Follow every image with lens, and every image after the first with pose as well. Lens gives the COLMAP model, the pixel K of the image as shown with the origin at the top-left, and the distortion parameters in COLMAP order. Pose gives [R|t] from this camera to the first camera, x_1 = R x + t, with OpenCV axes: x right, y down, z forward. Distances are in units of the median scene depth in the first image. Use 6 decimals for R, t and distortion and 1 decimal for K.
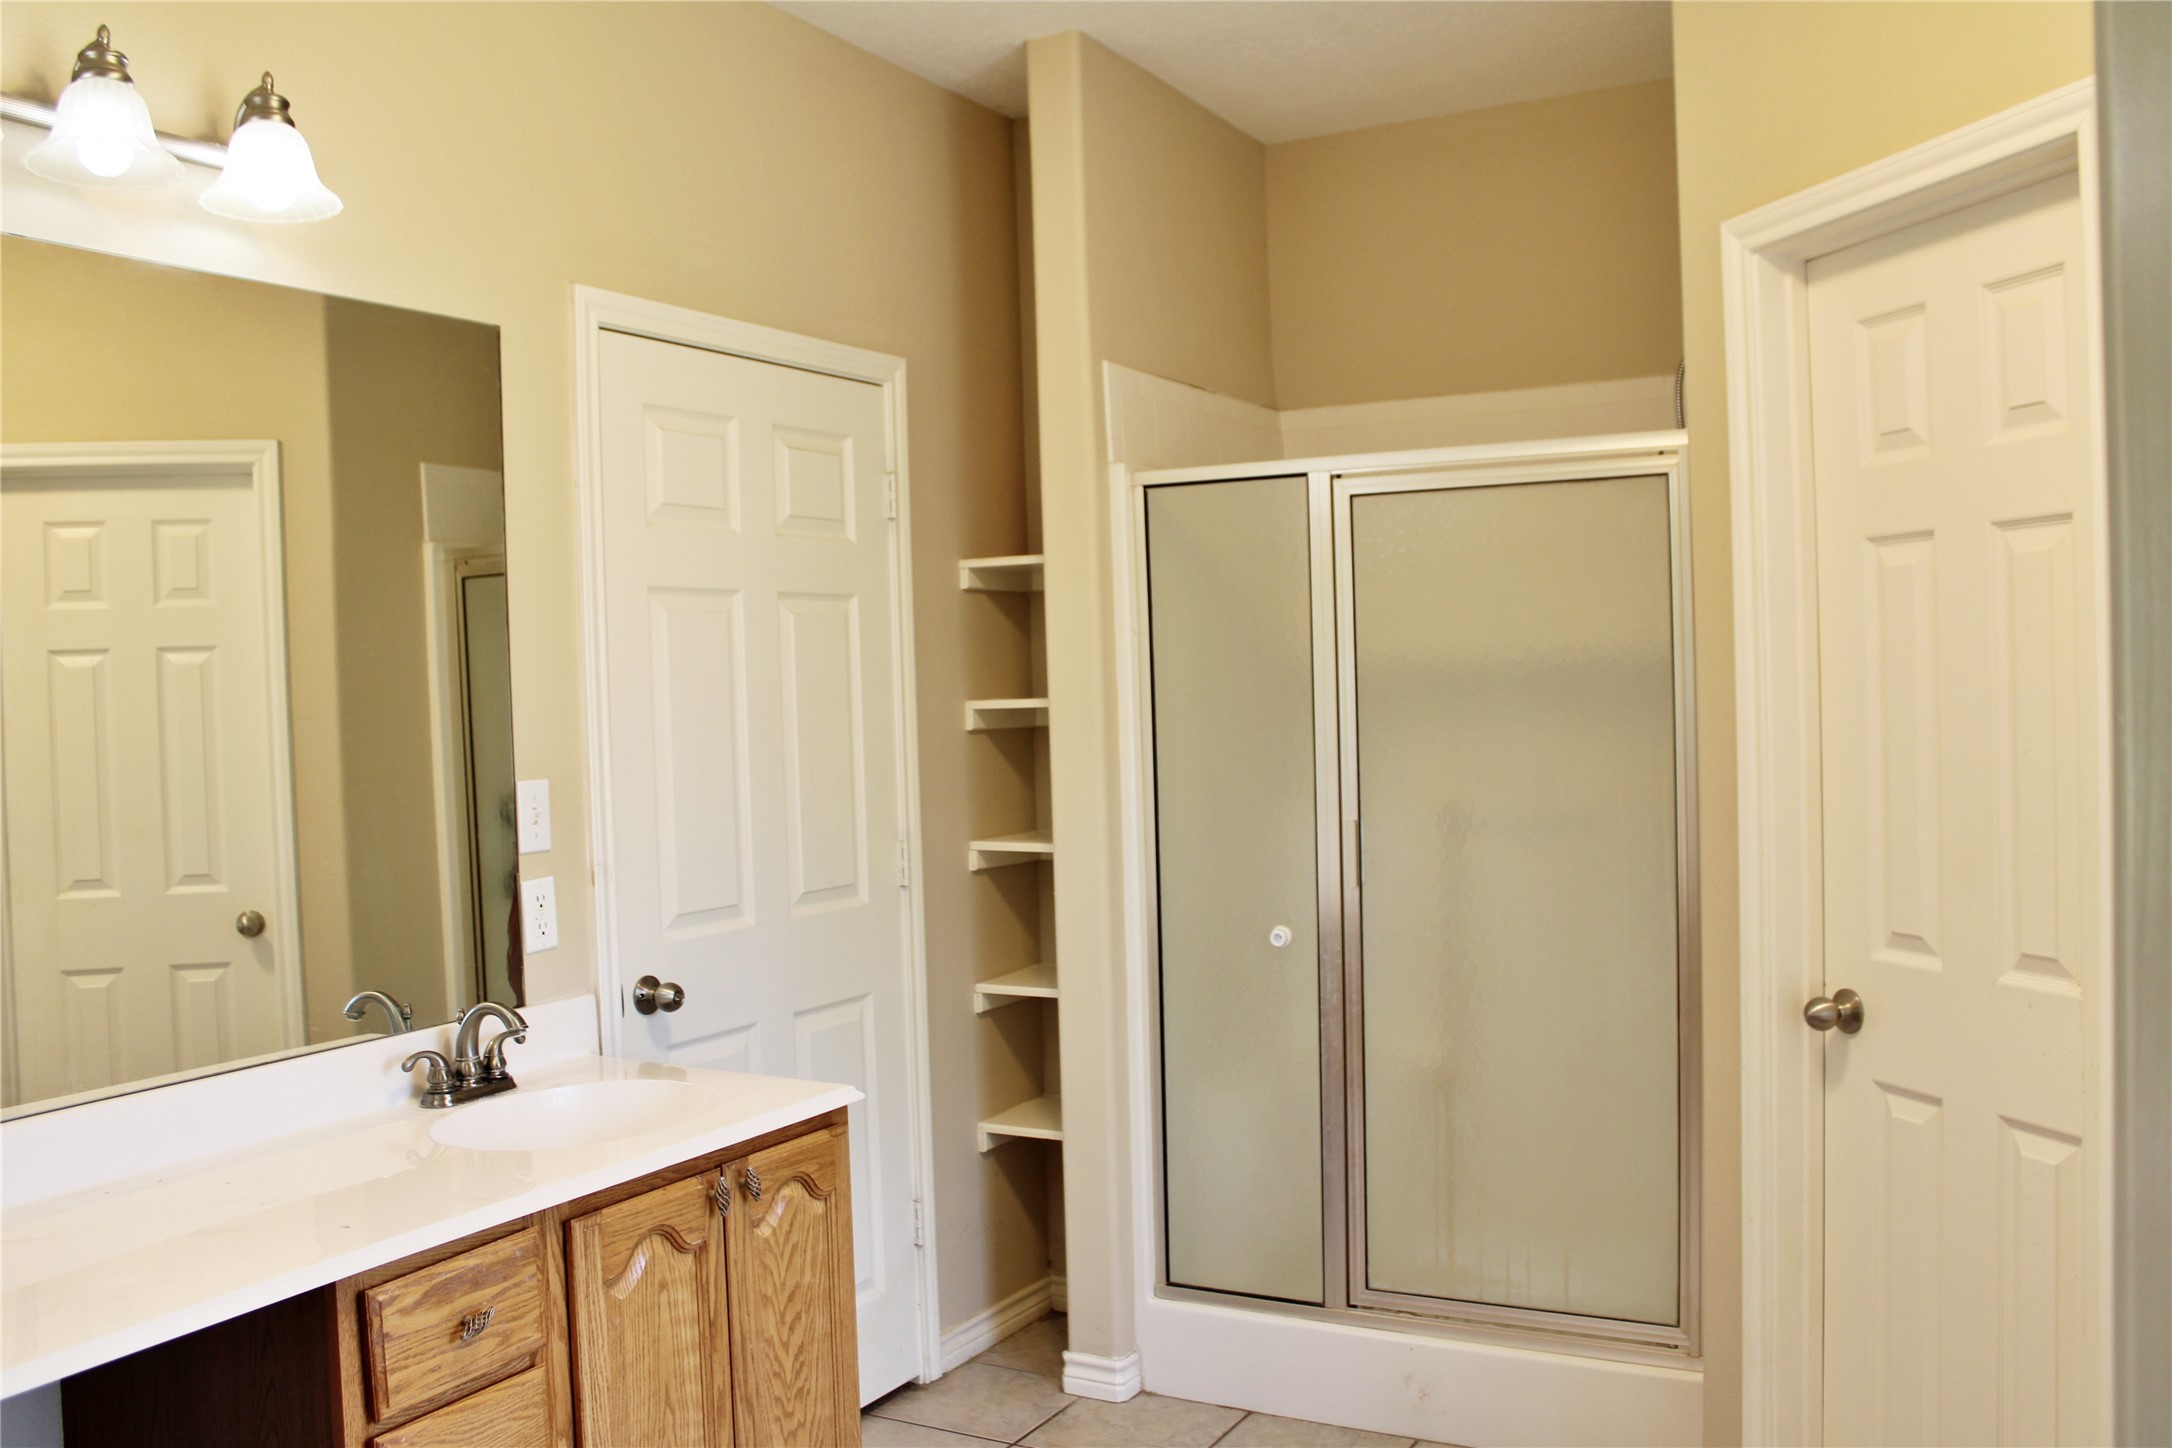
lens RADIAL K [[1817.9, 0, 1040.2], [0, 1817.9, 716.2], [0, 0, 1]] dist [-0.150607, 0.106674]
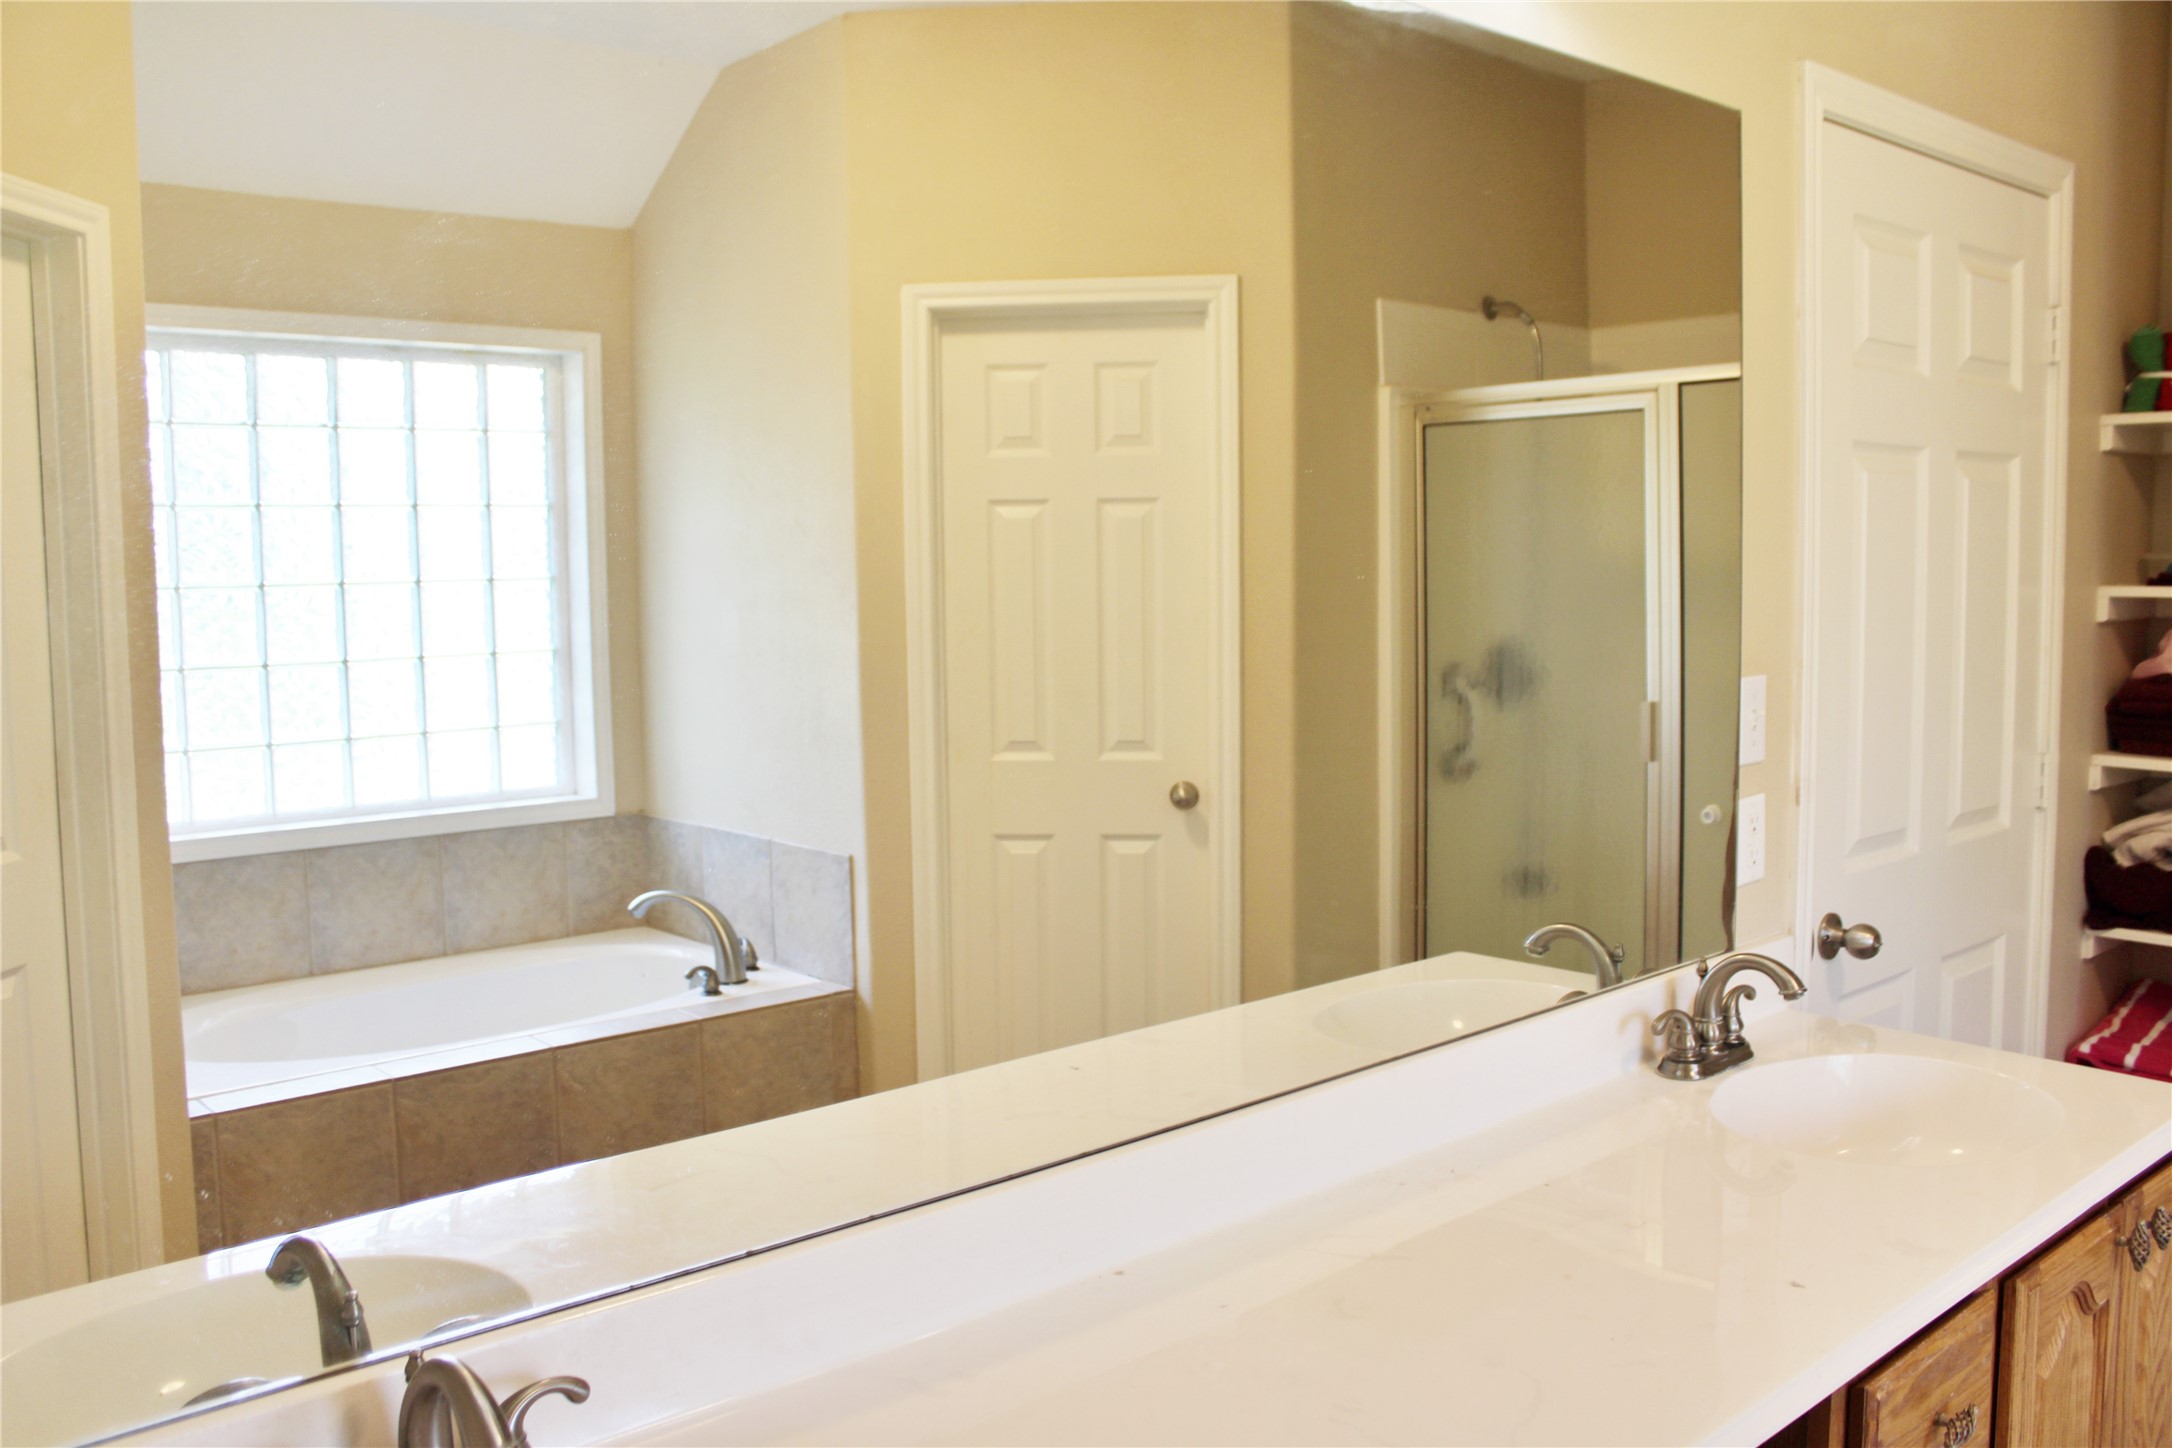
lens RADIAL K [[1817.9, 0, 1087.6], [0, 1817.9, 706.8], [0, 0, 1]] dist [-0.150607, 0.106674]
pose [[0.940359, 0.049737, -0.336529, -0.219366], [-0.024648, 0.996616, 0.078420, -0.004997], [0.339291, -0.065448, 0.938402, 0.101877]]
